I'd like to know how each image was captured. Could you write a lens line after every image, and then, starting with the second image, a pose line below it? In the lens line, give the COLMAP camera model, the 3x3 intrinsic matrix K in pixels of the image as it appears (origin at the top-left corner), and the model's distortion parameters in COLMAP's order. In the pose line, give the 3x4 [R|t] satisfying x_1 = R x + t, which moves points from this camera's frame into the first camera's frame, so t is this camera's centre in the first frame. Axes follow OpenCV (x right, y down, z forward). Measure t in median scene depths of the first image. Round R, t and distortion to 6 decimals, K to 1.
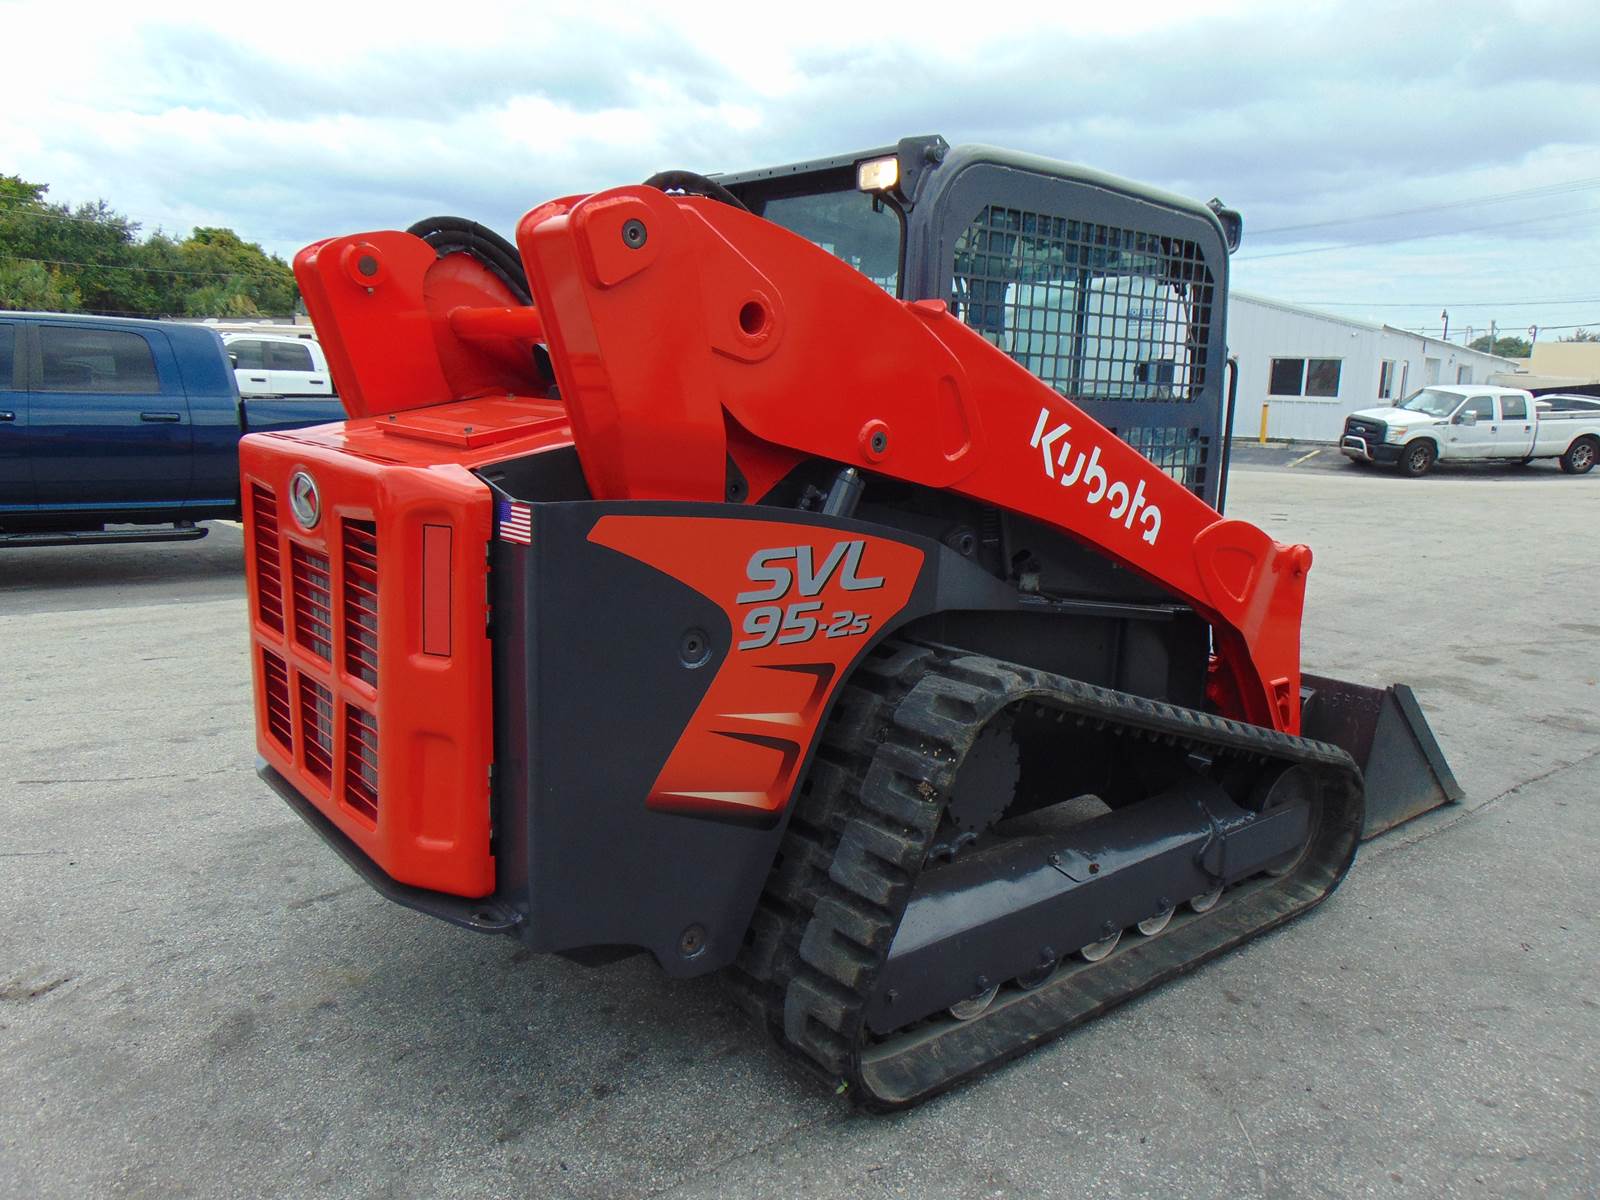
lens RADIAL K [[1192.7, 0, 793.2], [0, 1192.7, 603.9], [0, 0, 1]] dist [-0.026532, 0.072133]
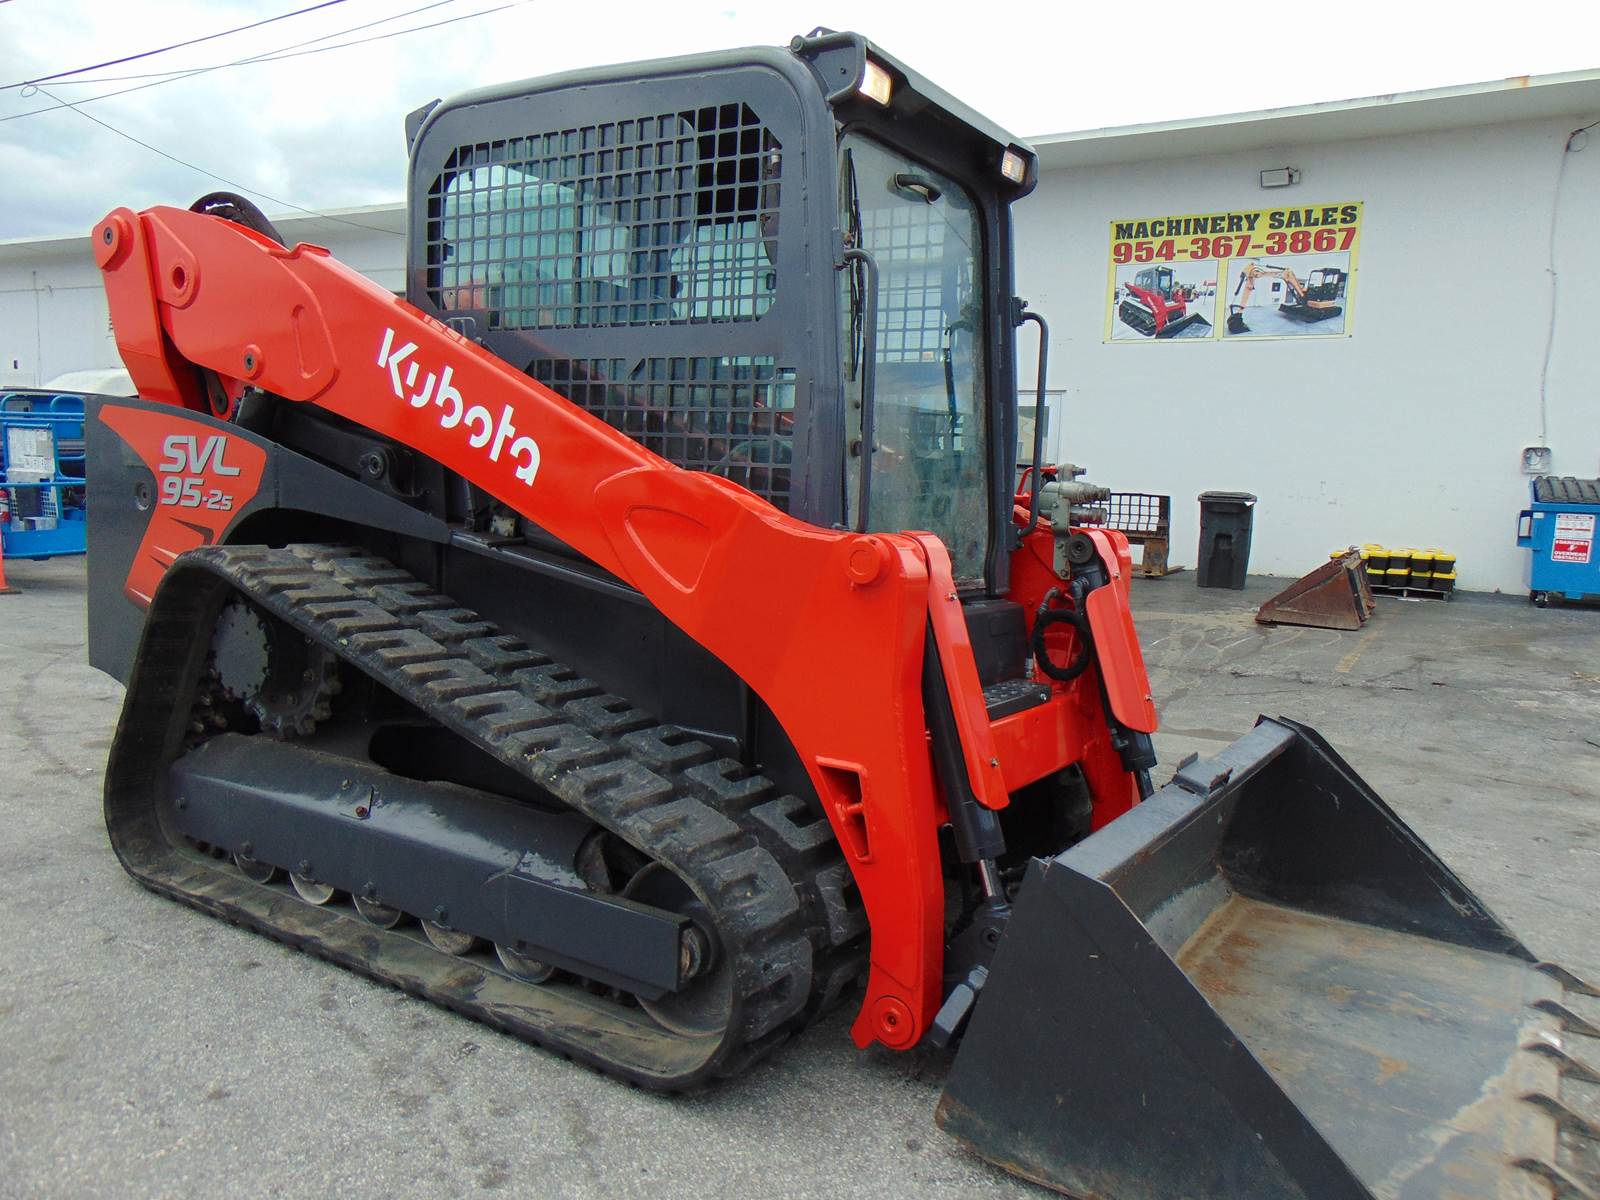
lens RADIAL K [[1192.7, 0, 806.4], [0, 1192.7, 597.0], [0, 0, 1]] dist [-0.026532, 0.072133]
pose [[0.310405, 0.073661, -0.947746, 1.317182], [-0.214413, 0.976726, 0.005689, -0.022662], [0.926108, 0.201444, 0.318975, 1.064341]]
